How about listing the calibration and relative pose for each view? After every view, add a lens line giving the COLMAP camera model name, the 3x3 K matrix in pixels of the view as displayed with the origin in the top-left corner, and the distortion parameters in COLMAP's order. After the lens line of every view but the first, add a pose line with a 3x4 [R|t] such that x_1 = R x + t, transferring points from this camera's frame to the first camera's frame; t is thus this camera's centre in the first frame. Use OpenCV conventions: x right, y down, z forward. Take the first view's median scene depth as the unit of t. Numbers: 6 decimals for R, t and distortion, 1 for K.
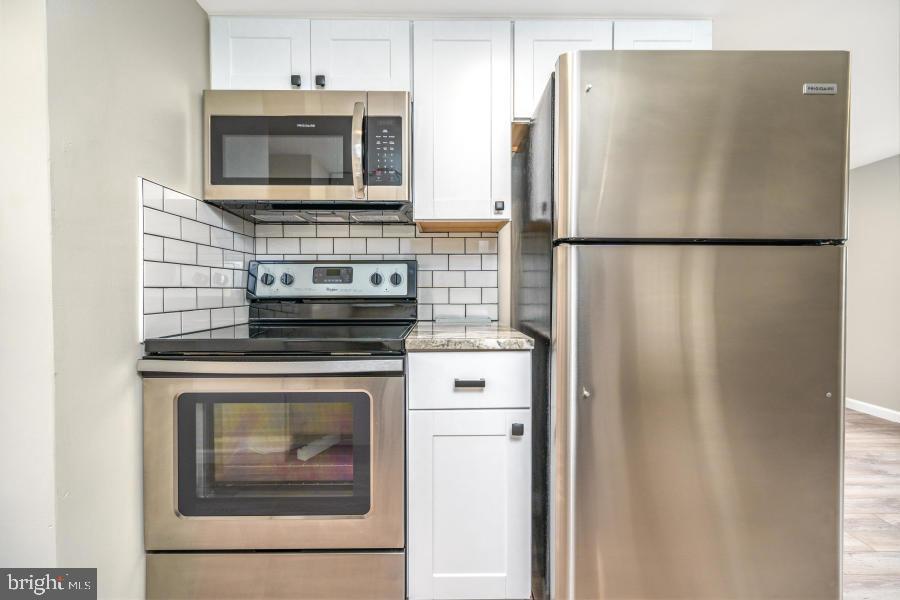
lens RADIAL K [[360.7, 0, 447.7], [0, 360.7, 295.6], [0, 0, 1]] dist [-0.007864, 0.000225]
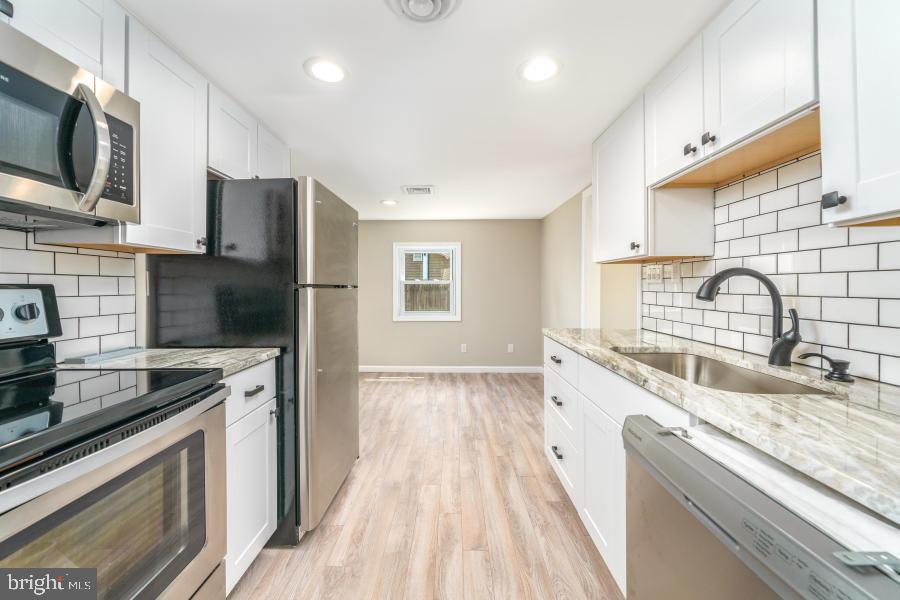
lens RADIAL K [[355.8, 0, 459.1], [0, 355.8, 283.9], [0, 0, 1]] dist [0.001791, -0.000061]
pose [[-0.025214, 0.007638, 0.999653, -0.841921], [0.015037, 0.999861, -0.007260, -0.082327], [-0.999569, 0.014848, -0.025325, 0.196830]]
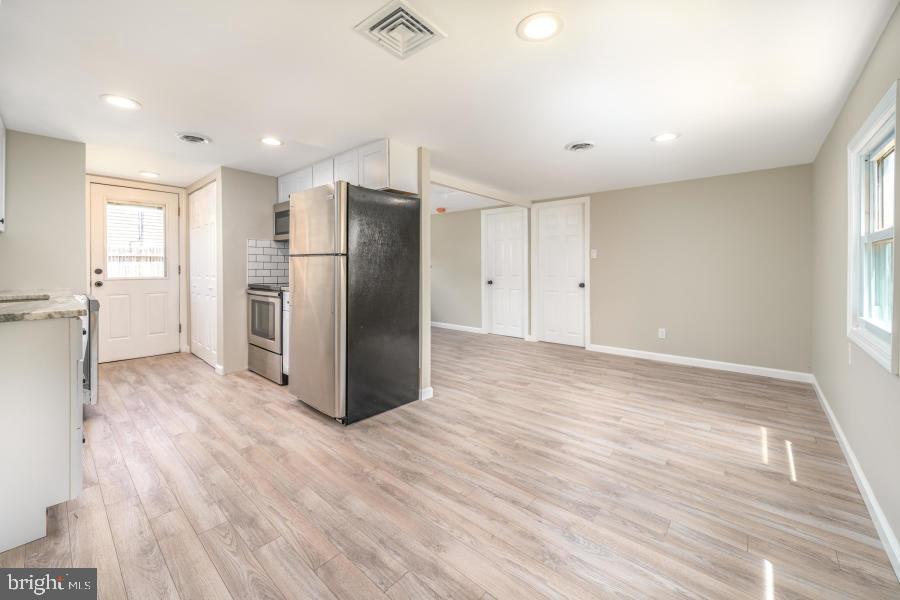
lens RADIAL K [[355.8, 0, 454.2], [0, 355.8, 281.5], [0, 0, 1]] dist [0.001791, -0.000061]
pose [[0.762723, 0.025421, -0.646226, 2.914056], [-0.005438, 0.999444, 0.032898, -0.030958], [0.646703, -0.021578, 0.762437, -0.388316]]
